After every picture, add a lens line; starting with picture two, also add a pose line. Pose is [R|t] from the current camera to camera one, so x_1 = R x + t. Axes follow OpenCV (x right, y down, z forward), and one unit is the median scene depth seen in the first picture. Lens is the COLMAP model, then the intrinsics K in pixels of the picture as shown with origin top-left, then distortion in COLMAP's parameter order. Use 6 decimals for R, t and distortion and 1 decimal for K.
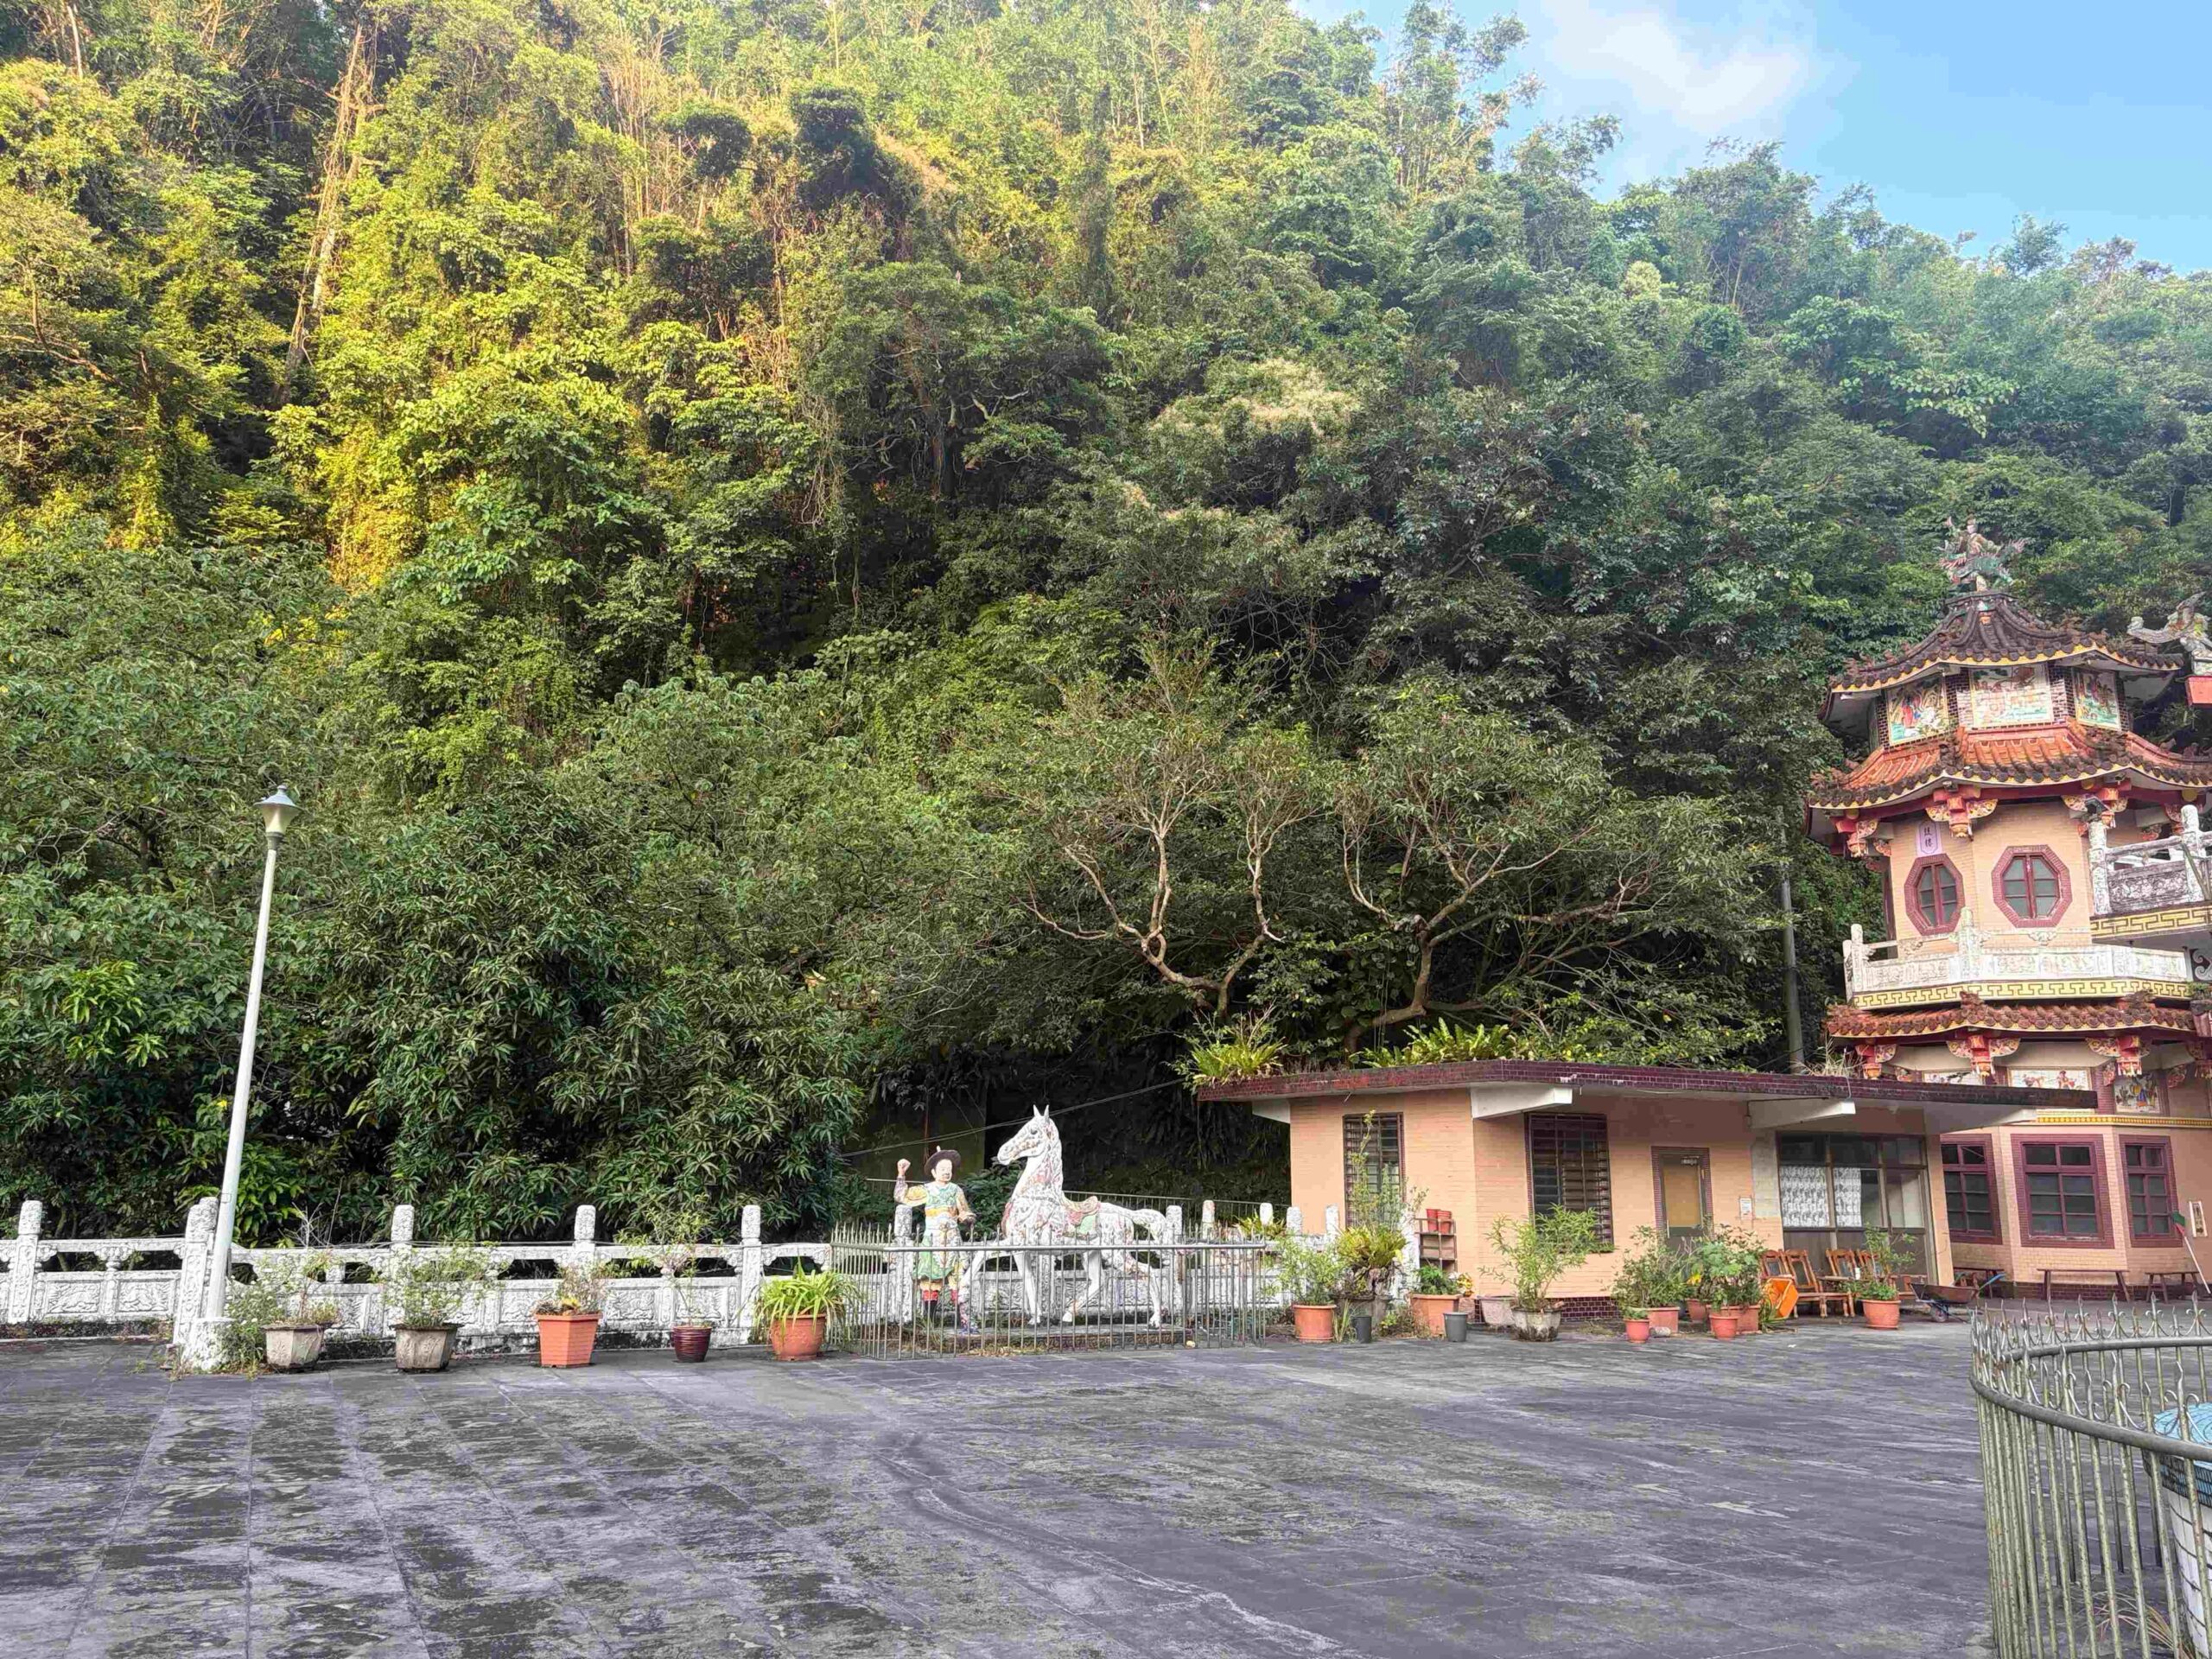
lens RADIAL K [[1665.9, 0, 1105.7], [0, 1665.9, 824.4], [0, 0, 1]] dist [0.048704, -0.041826]
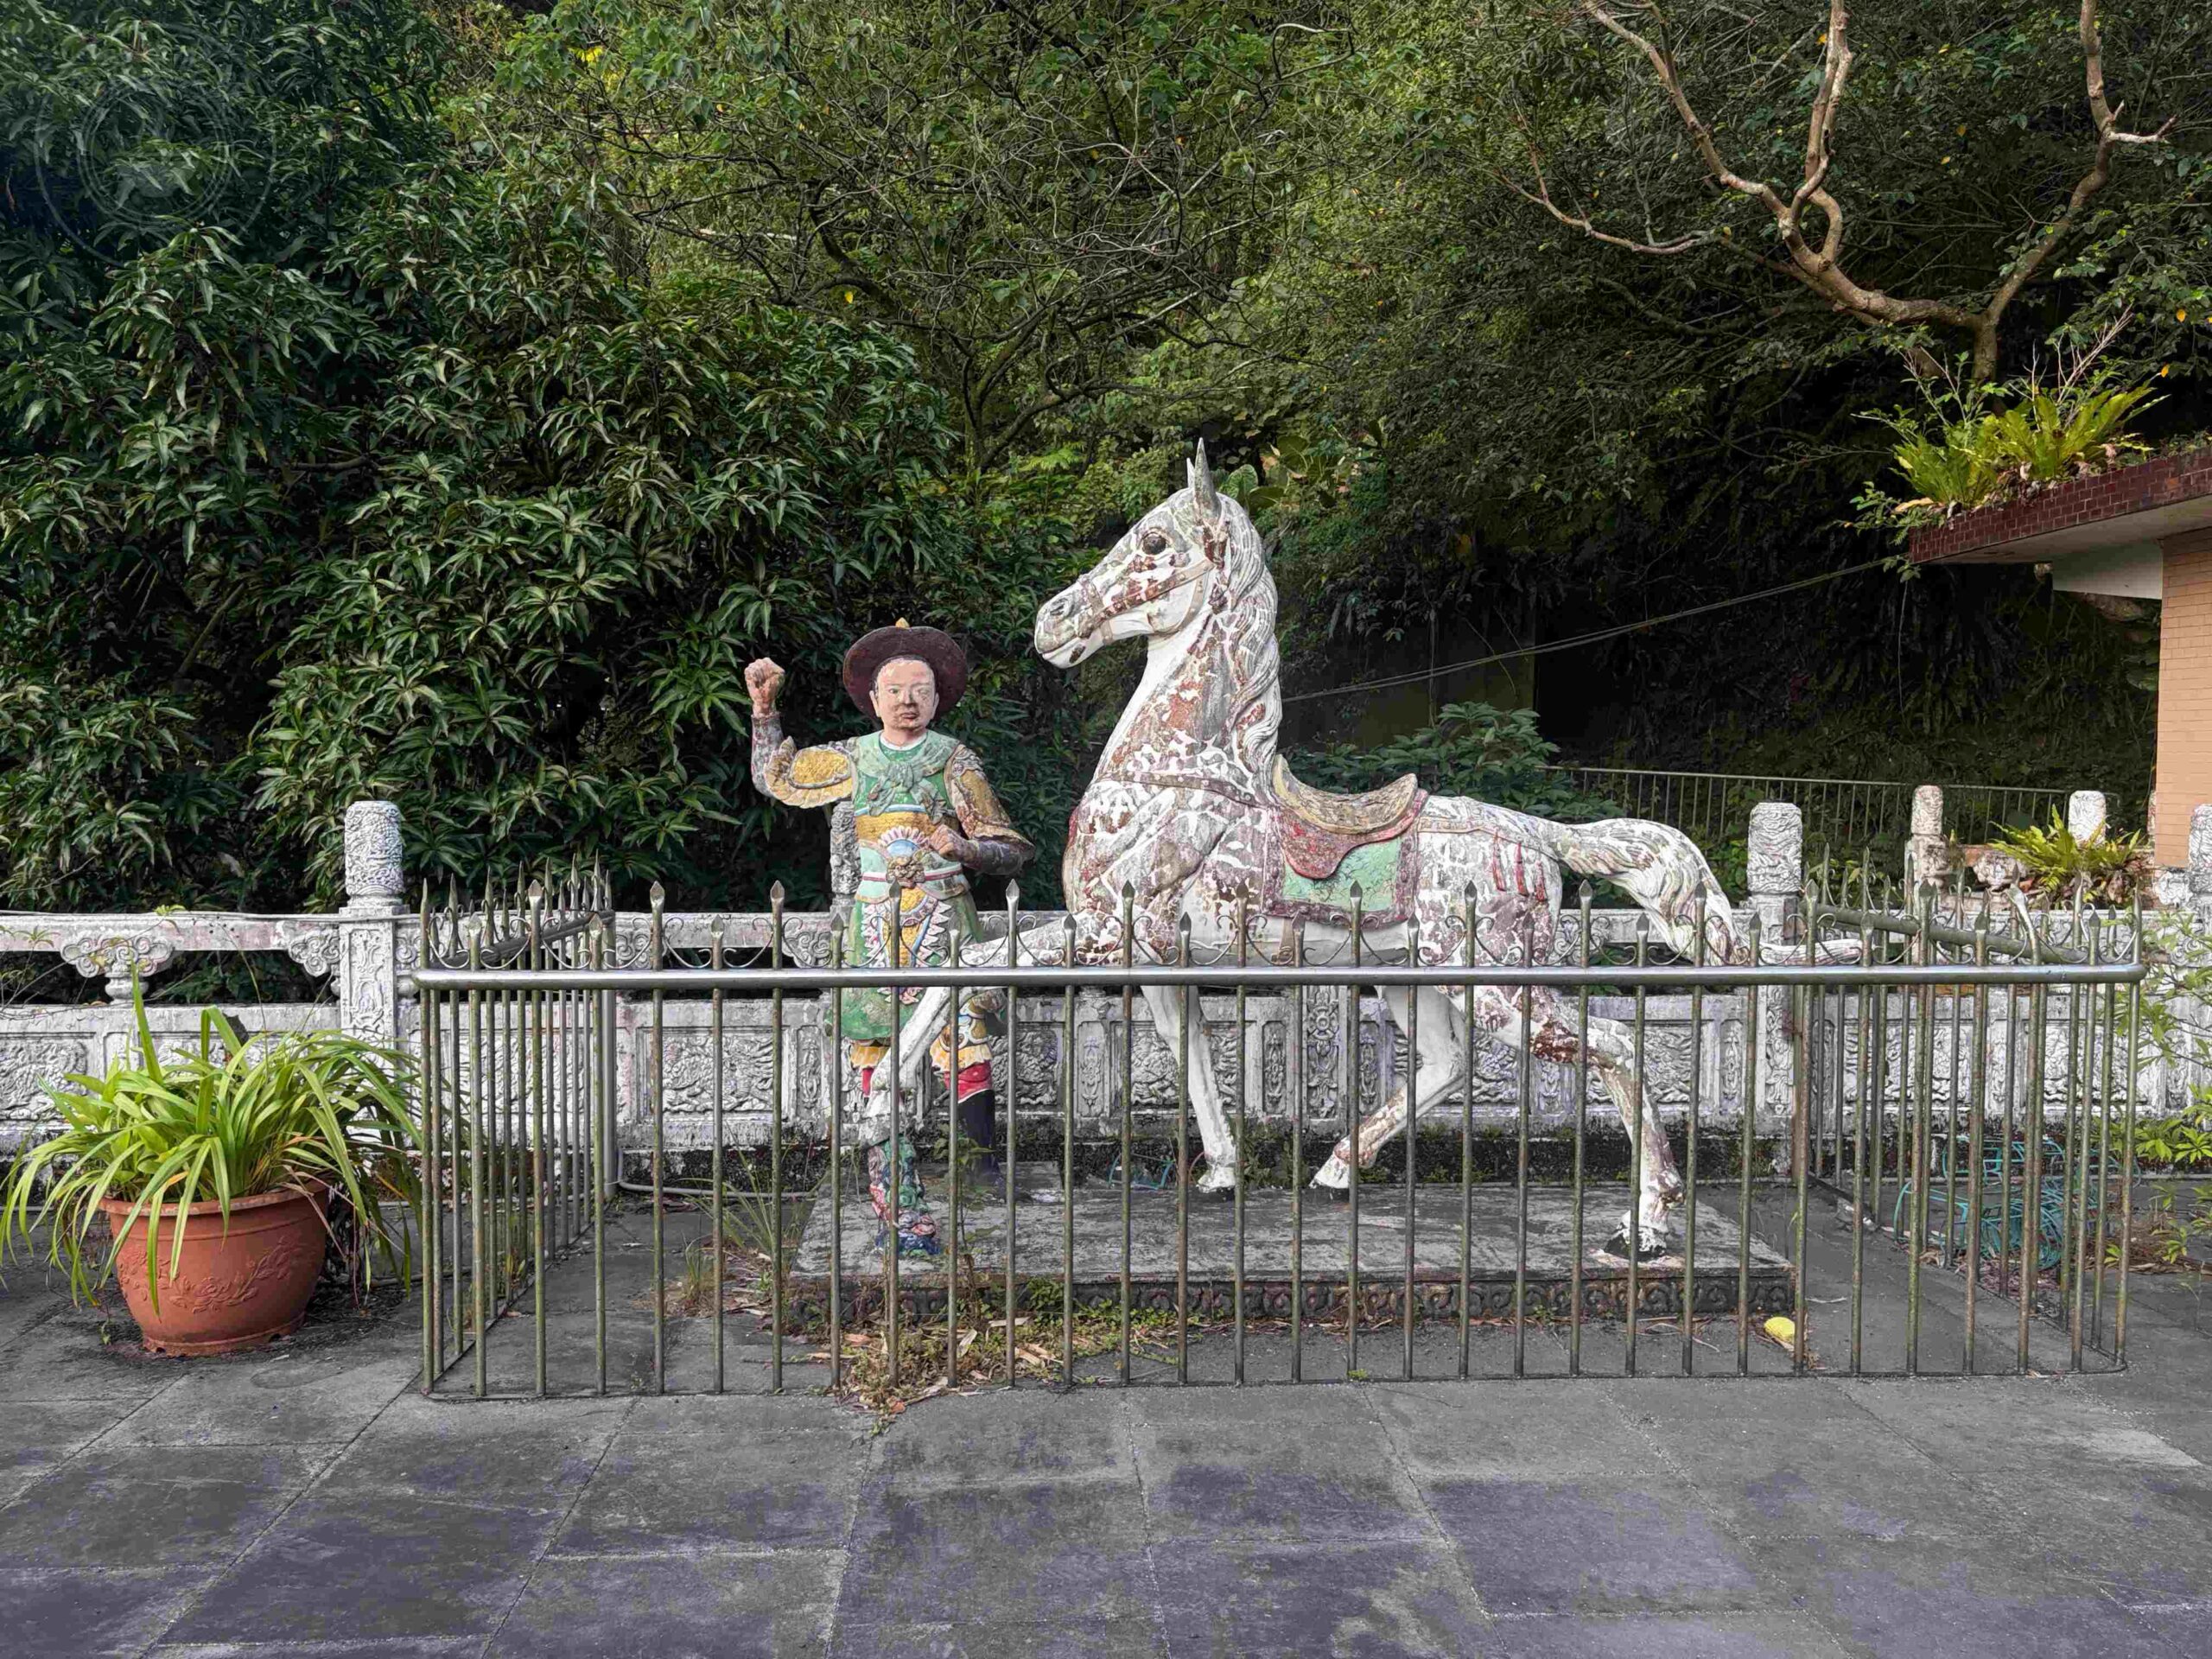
lens RADIAL K [[1665.9, 0, 1088.5], [0, 1665.9, 837.0], [0, 0, 1]] dist [0.048704, -0.041826]
pose [[0.912679, 0.009872, -0.408559, 0.052980], [0.091783, 0.969218, 0.228455, 0.152863], [0.398238, -0.246005, 0.883679, 0.678002]]
